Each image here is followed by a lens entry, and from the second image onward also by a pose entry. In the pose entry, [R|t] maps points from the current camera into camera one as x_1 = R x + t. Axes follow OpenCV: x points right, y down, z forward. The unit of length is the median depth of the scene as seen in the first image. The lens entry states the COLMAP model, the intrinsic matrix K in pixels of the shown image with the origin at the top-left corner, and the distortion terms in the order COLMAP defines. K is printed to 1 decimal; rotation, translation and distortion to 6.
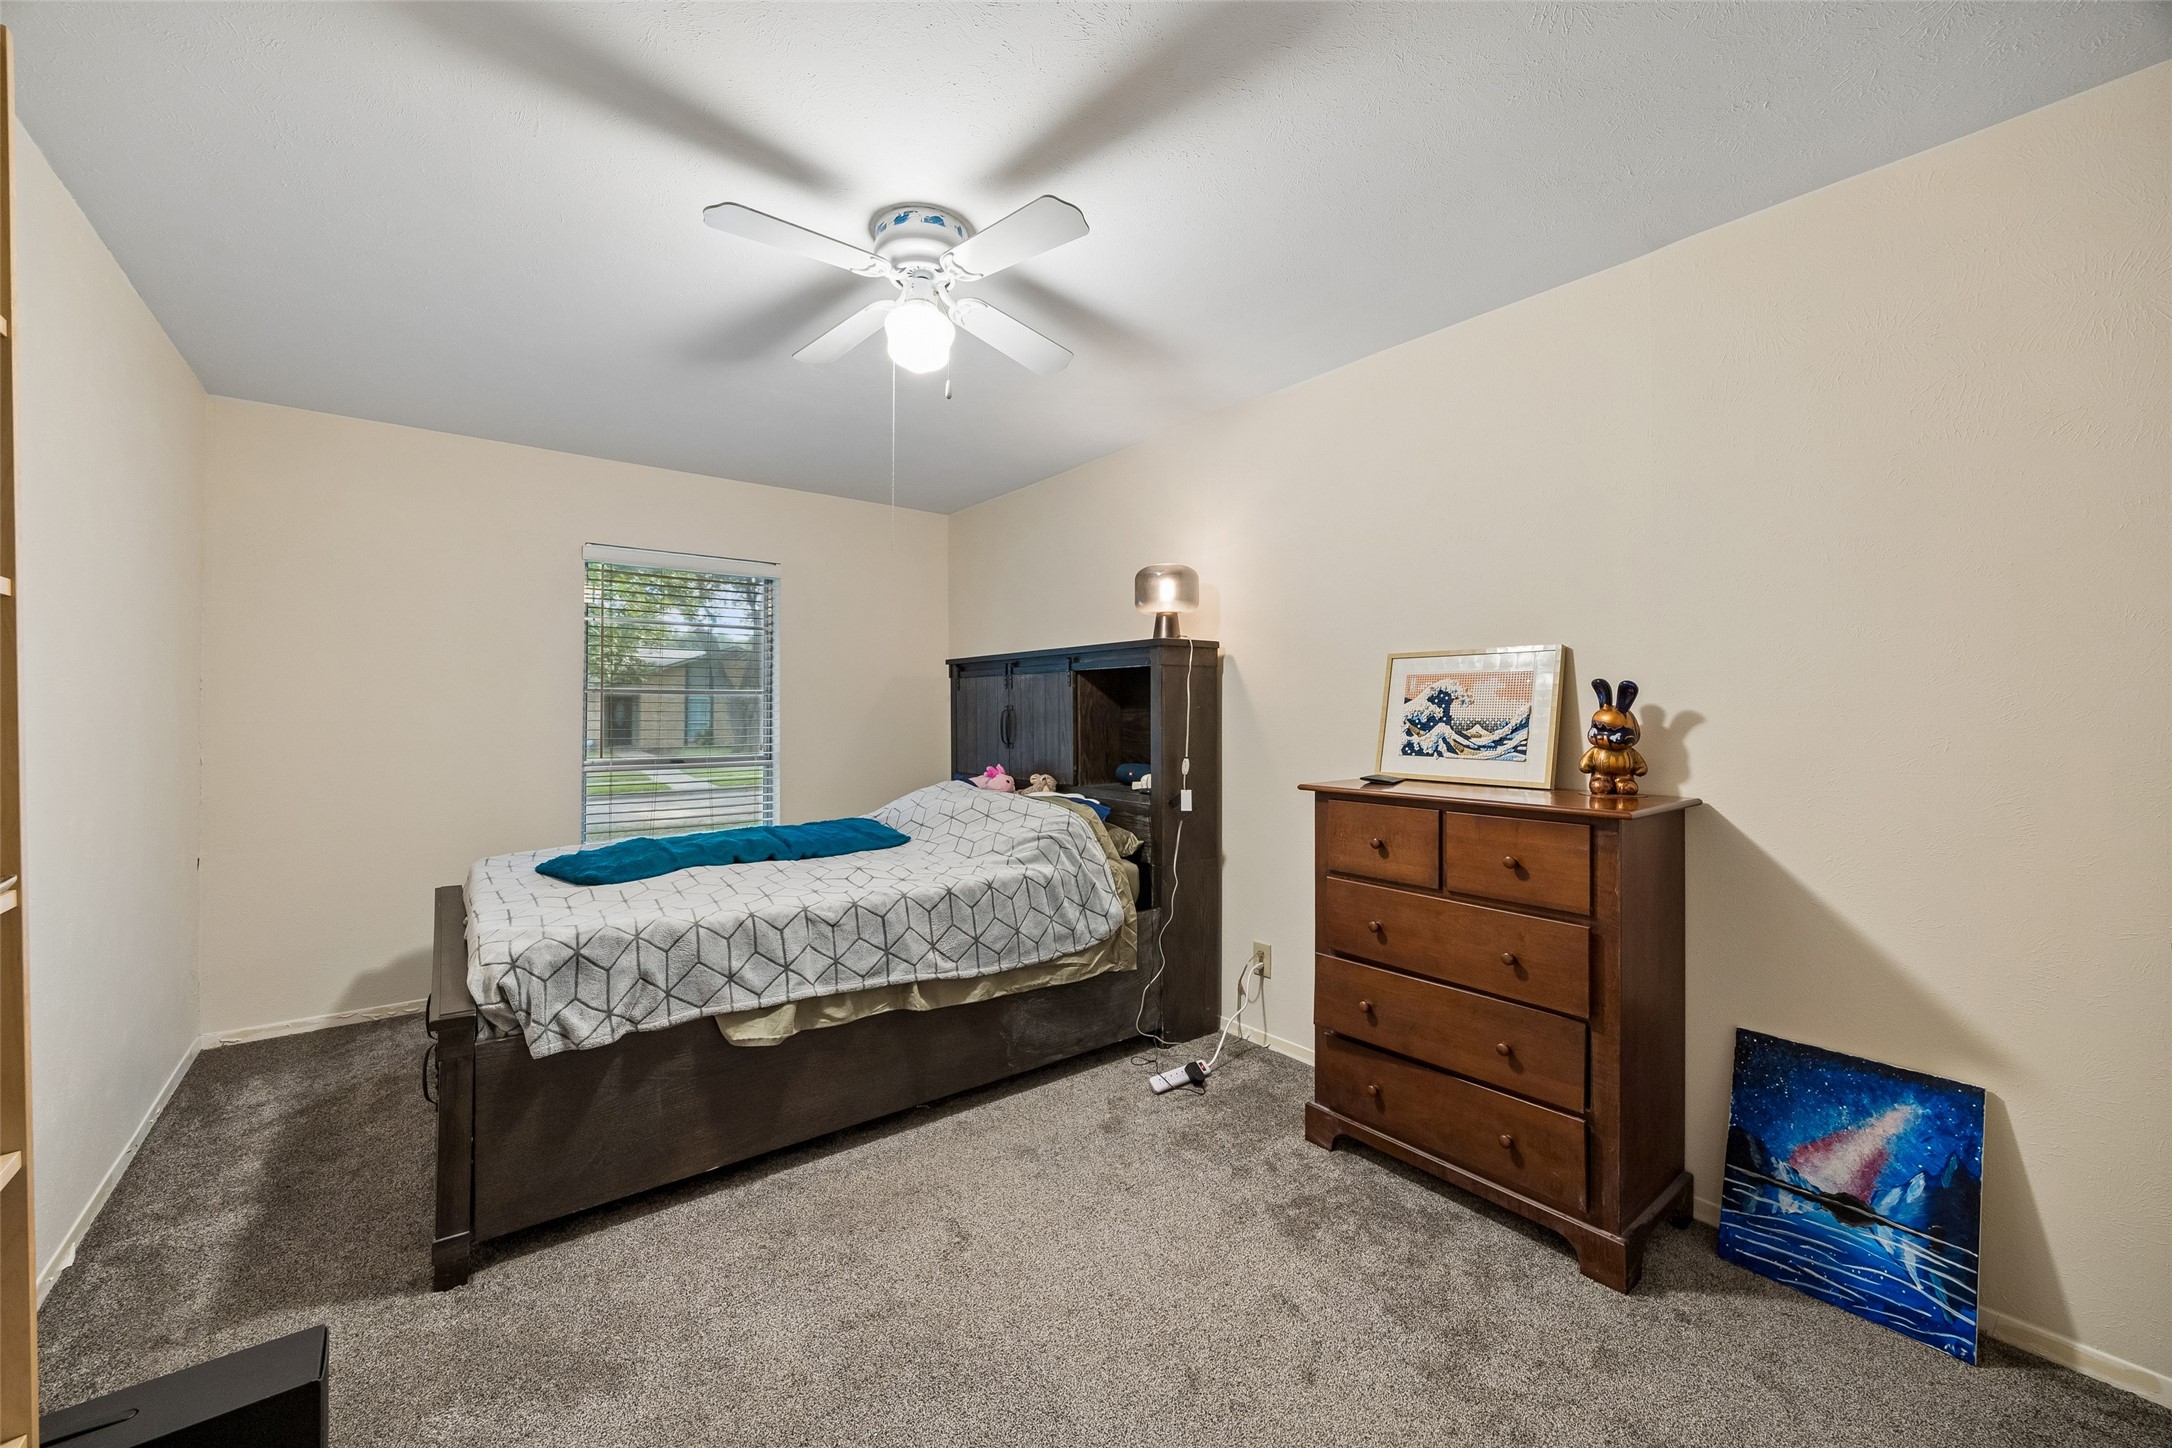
lens RADIAL K [[832.1, 0, 1079.0], [0, 832.1, 712.0], [0, 0, 1]] dist [-0.002916, 0.000263]
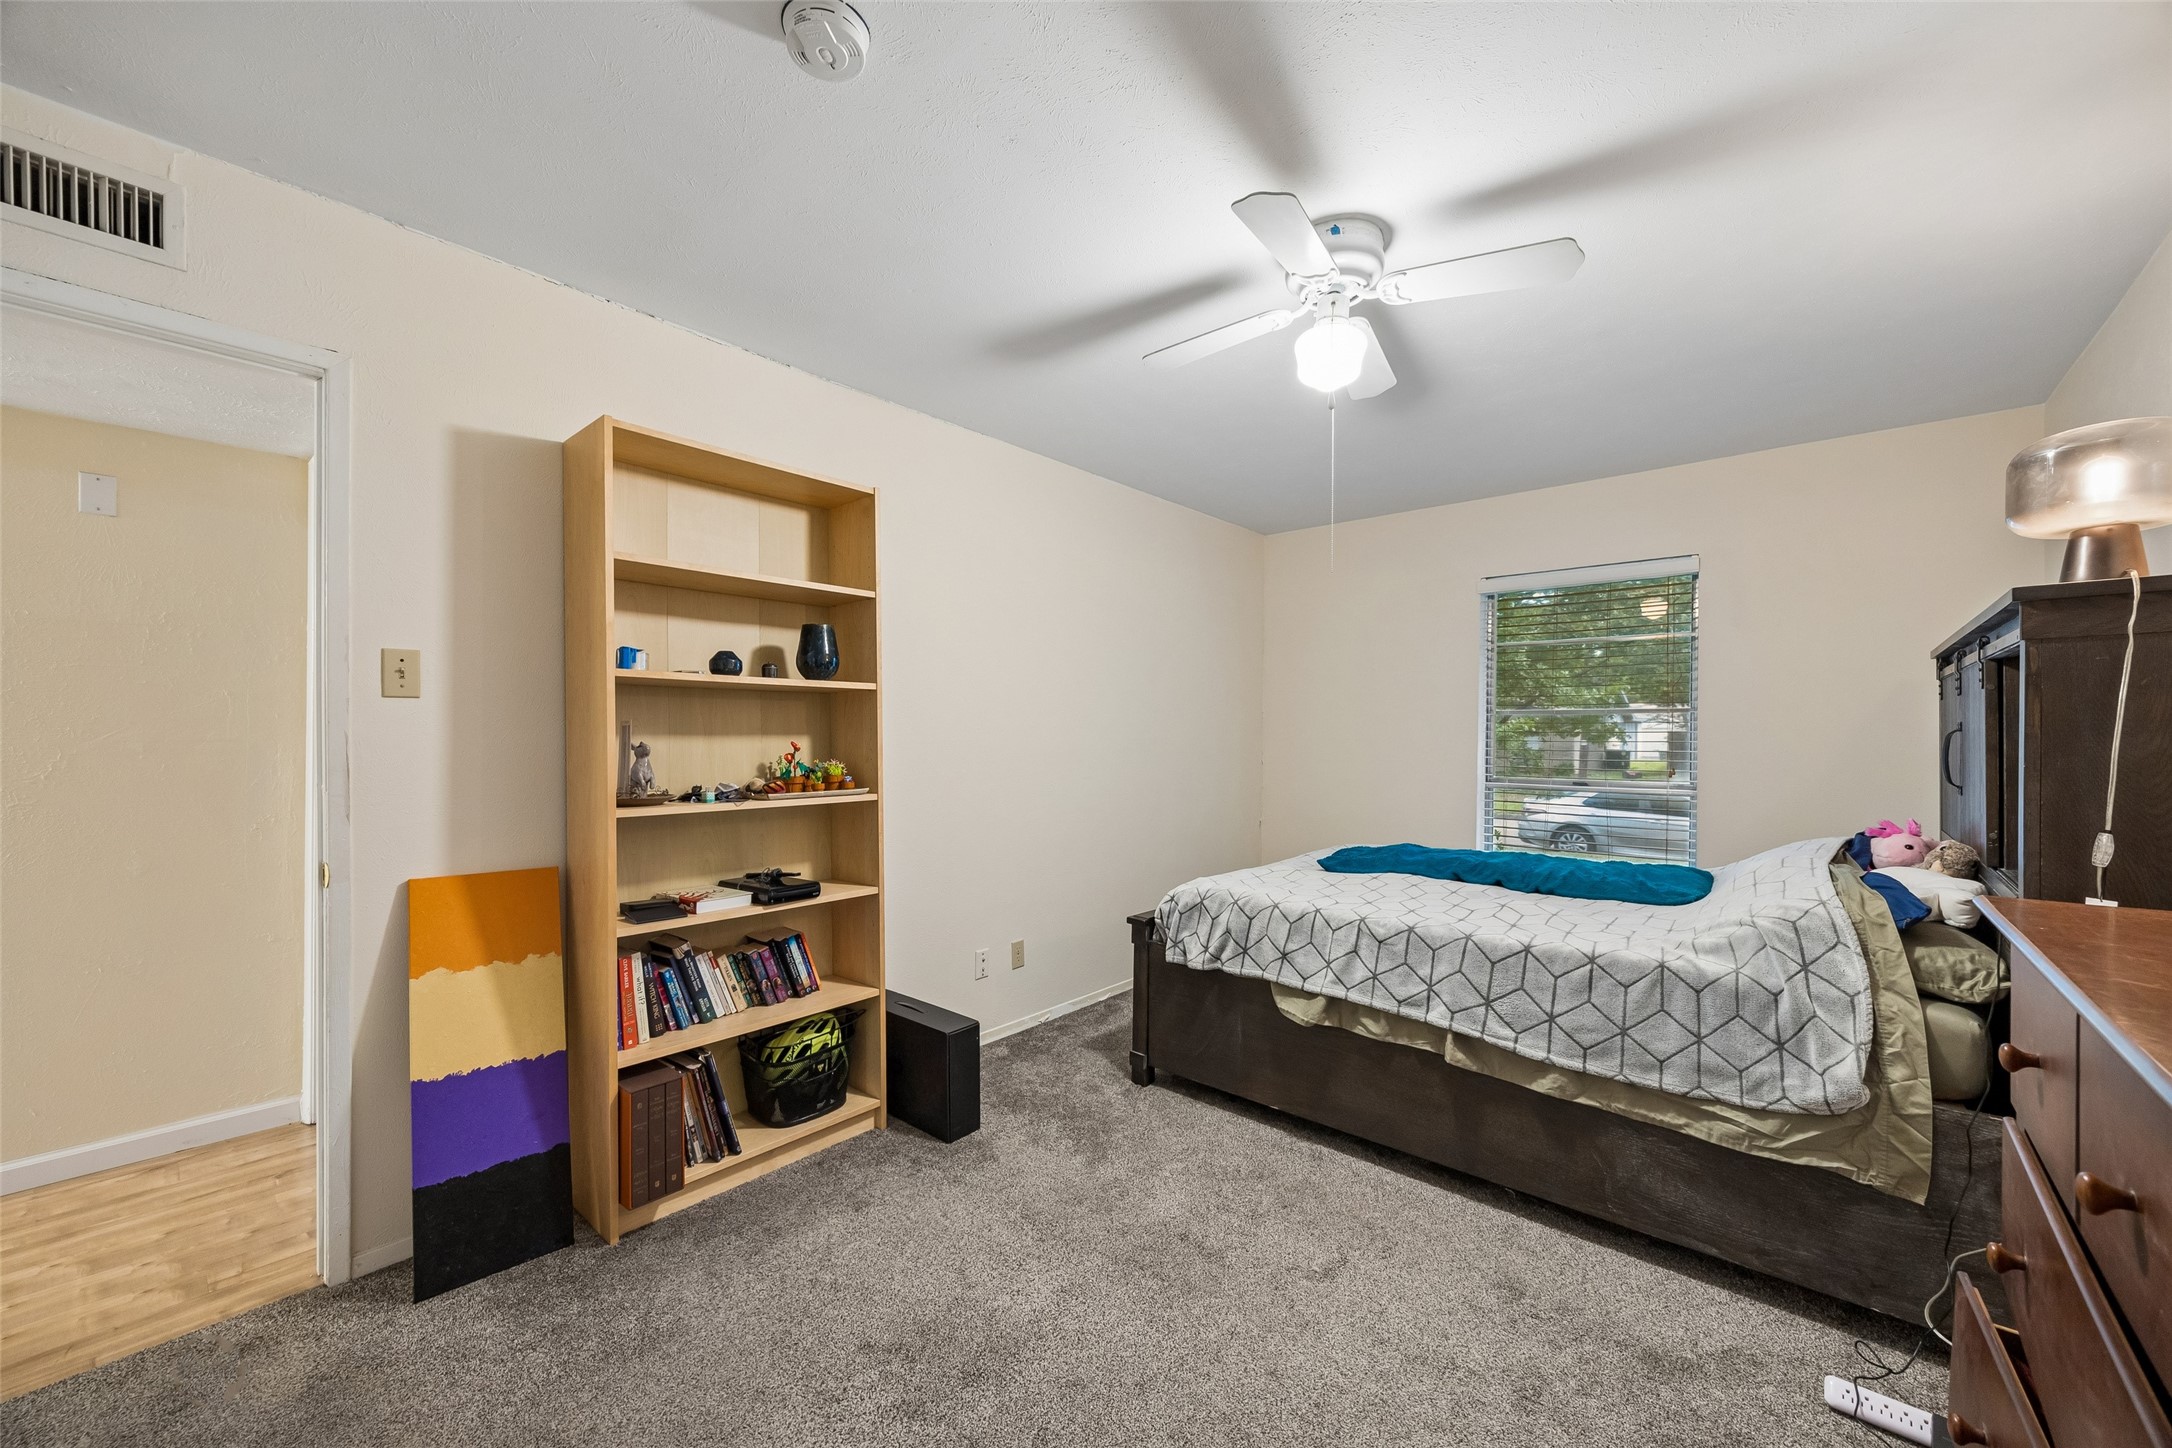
lens RADIAL K [[832.1, 0, 1082.1], [0, 832.1, 733.5], [0, 0, 1]] dist [-0.002916, 0.000263]
pose [[0.184942, 0.003975, -0.982741, 0.617520], [-0.001899, 0.999991, 0.003688, -0.001043], [0.982748, 0.001184, 0.184948, 0.440243]]
